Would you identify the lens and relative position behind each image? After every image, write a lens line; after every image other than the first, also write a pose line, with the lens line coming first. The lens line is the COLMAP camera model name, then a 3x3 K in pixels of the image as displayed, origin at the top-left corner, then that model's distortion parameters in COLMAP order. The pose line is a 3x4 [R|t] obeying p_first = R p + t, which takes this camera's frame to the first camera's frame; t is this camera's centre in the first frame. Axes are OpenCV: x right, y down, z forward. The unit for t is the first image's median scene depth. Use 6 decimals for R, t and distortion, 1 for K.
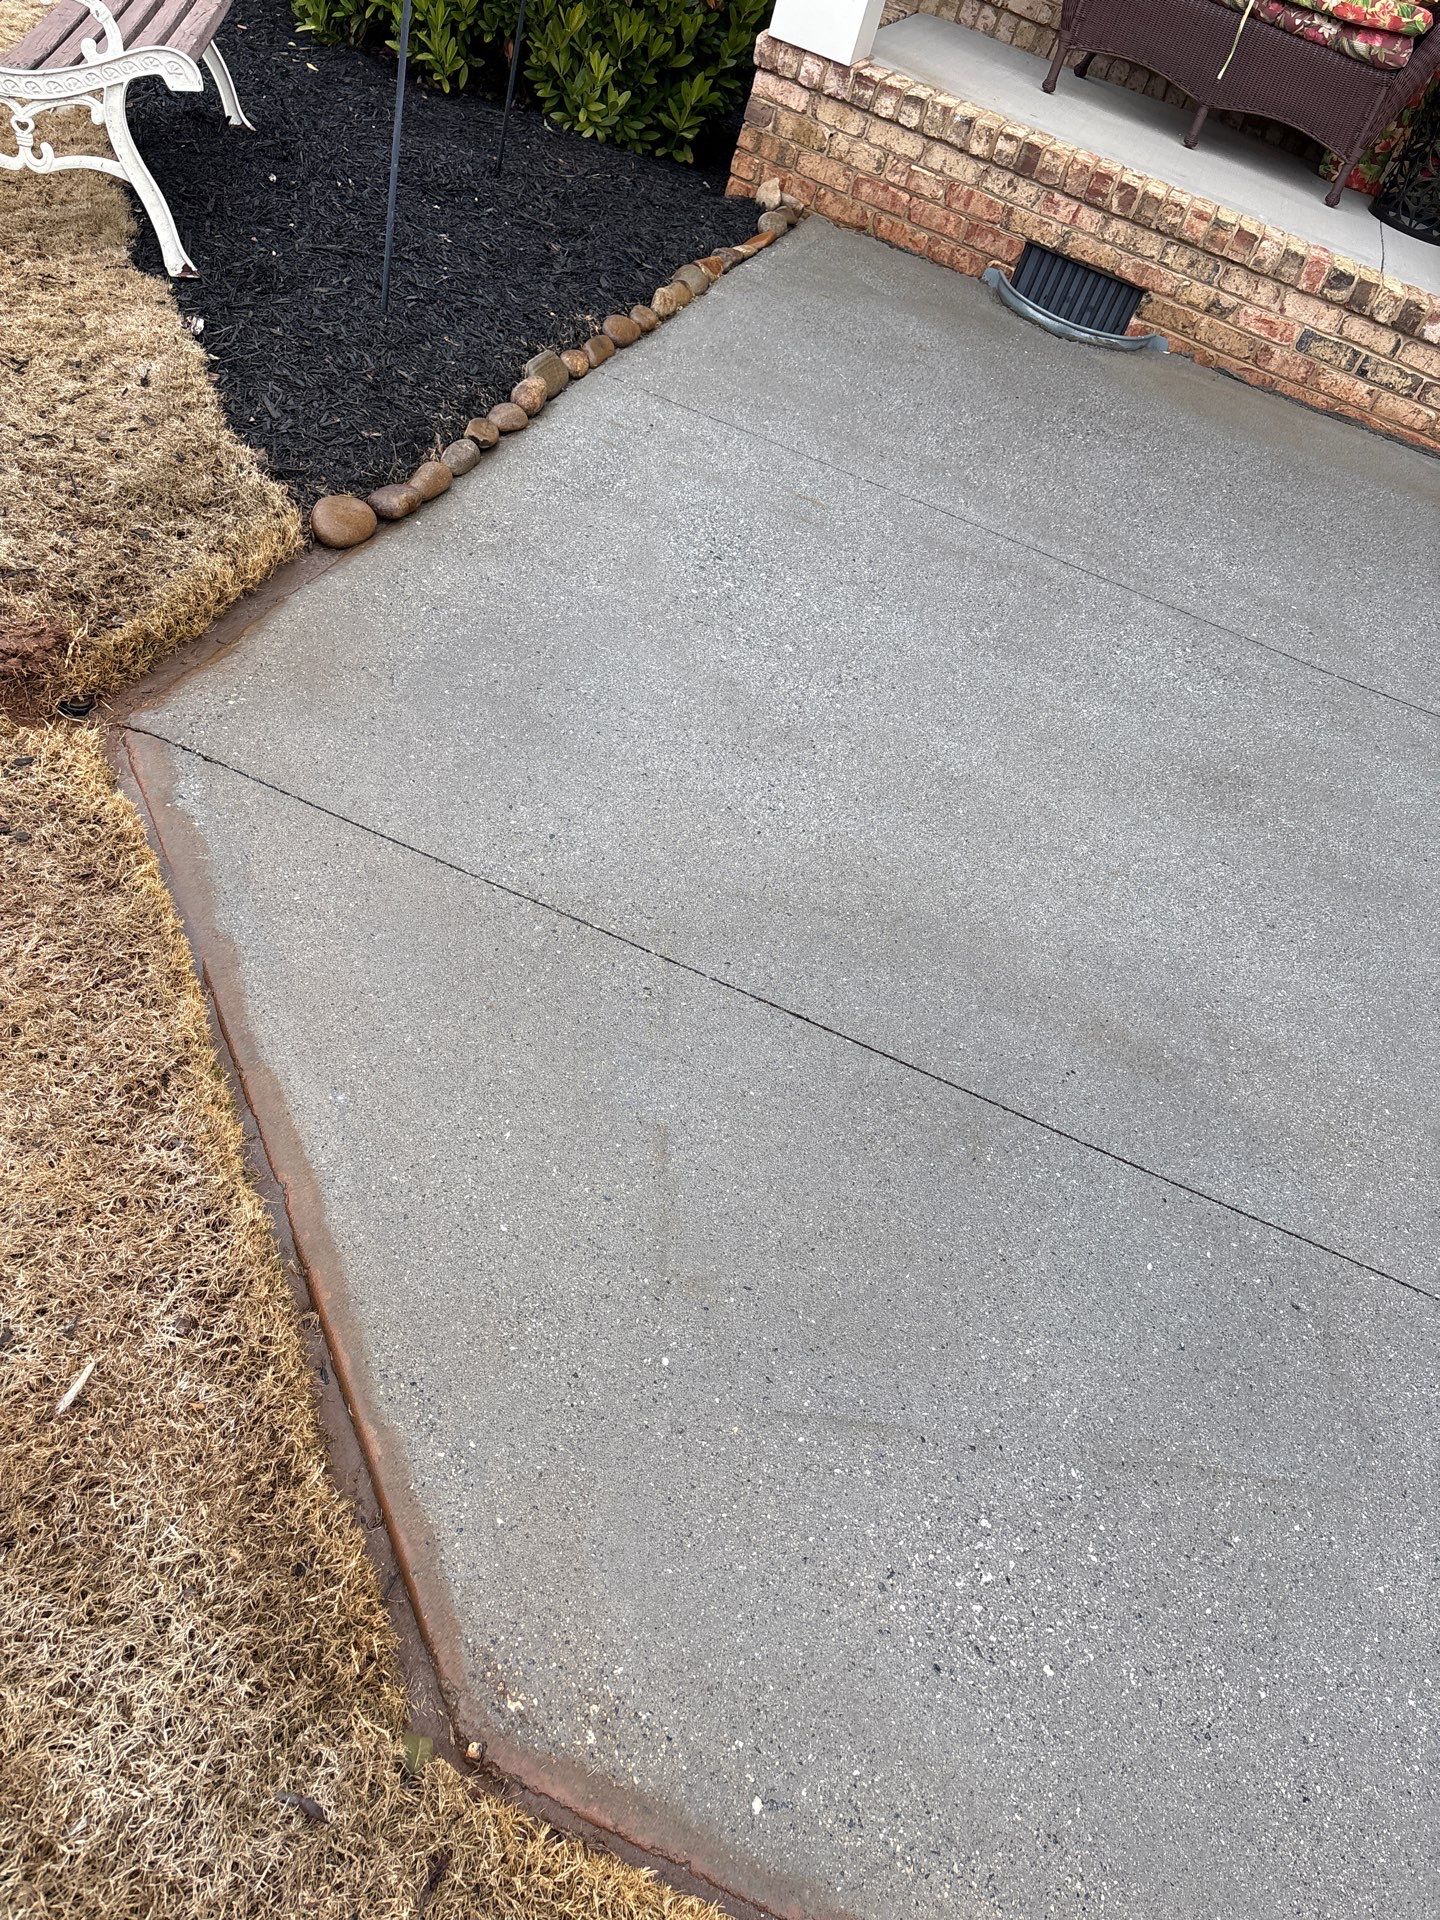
lens RADIAL K [[1424.8, 0, 720.0], [0, 1424.8, 960.0], [0, 0, 1]] dist [0.059923, -0.065766]
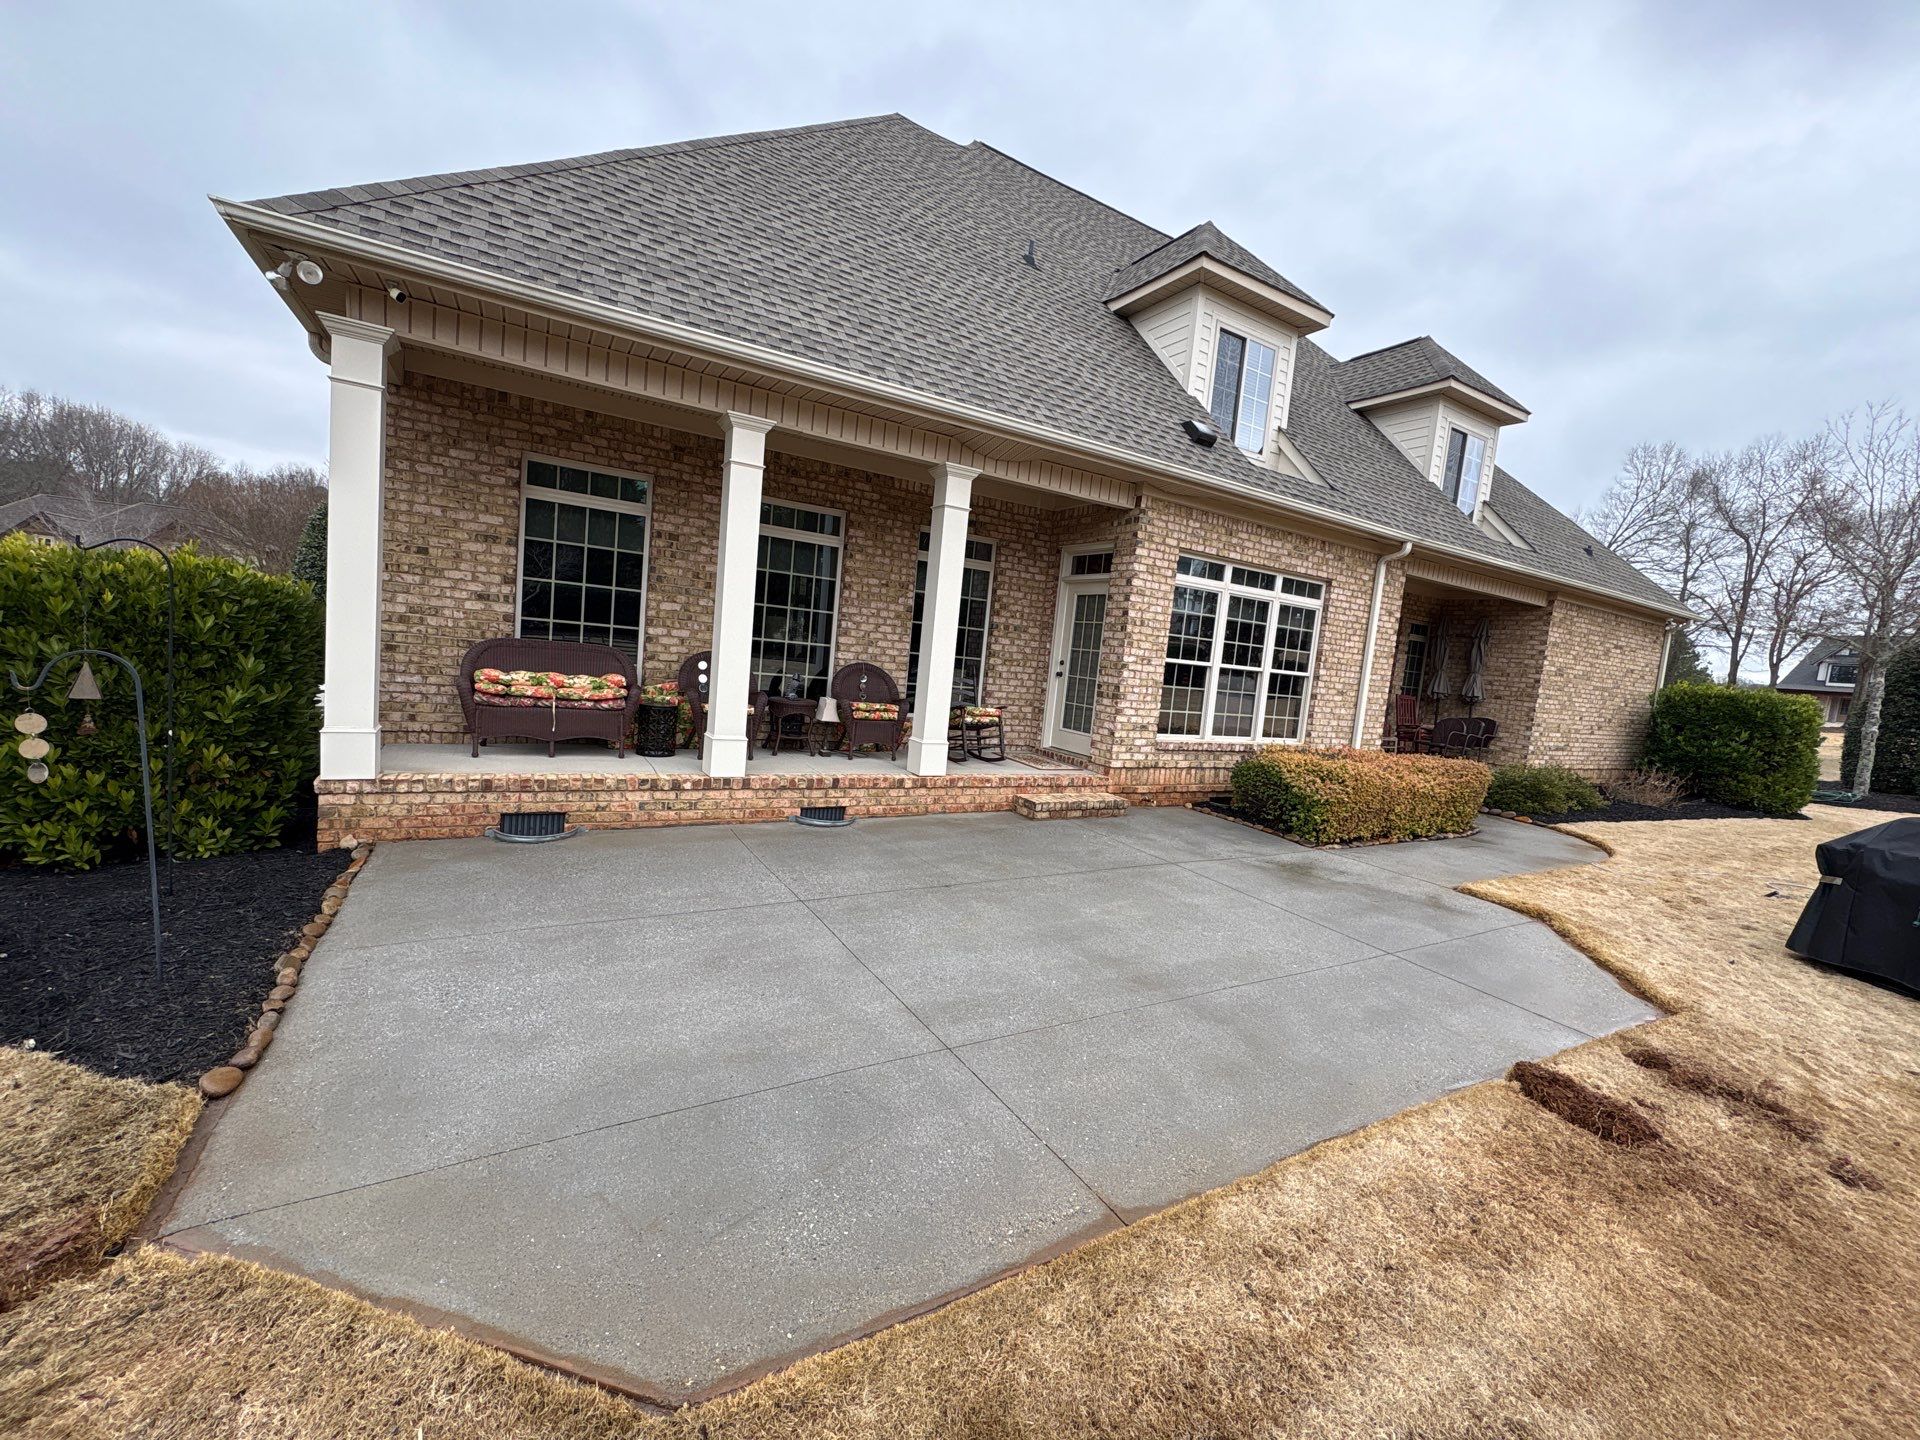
lens RADIAL K [[761.4, 0, 960.0], [0, 761.4, 720.0], [0, 0, 1]] dist [0.001953, 0.000449]
pose [[0.639765, -0.277601, 0.716686, -0.136665], [0.582688, 0.783255, -0.216764, 0.053219], [-0.501174, 0.556282, 0.662854, -0.212981]]
